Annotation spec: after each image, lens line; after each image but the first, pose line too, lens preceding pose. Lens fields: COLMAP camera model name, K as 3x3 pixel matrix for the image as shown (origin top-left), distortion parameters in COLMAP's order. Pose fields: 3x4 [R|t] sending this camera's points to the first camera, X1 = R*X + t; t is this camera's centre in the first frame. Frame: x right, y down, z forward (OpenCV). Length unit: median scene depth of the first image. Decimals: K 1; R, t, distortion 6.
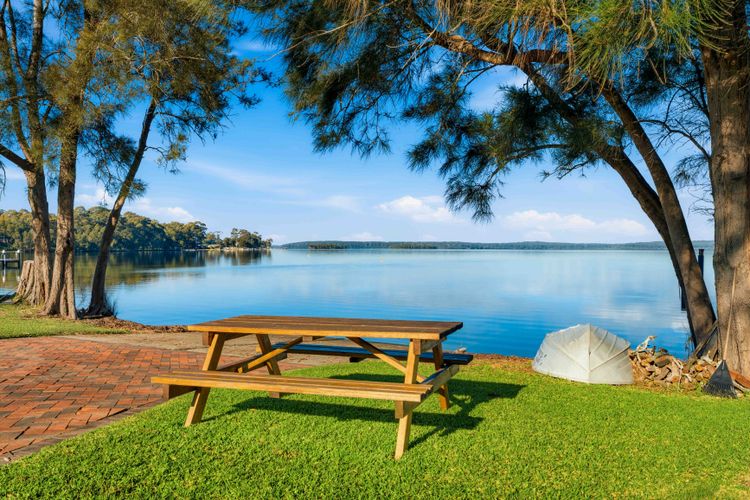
lens RADIAL K [[665.9, 0, 375.0], [0, 665.9, 250.0], [0, 0, 1]] dist [0.045671, -0.002568]
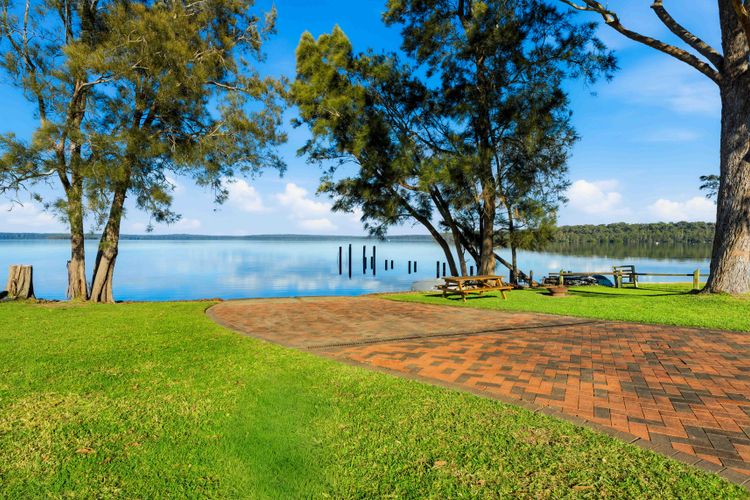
lens RADIAL K [[665.9, 0, 375.0], [0, 665.9, 250.0], [0, 0, 1]] dist [0.045671, -0.002568]
pose [[0.586529, -0.030255, 0.809363, -0.735683], [-0.006631, 0.999089, 0.042152, -0.045486], [-0.809901, -0.030090, 0.585794, -0.181289]]
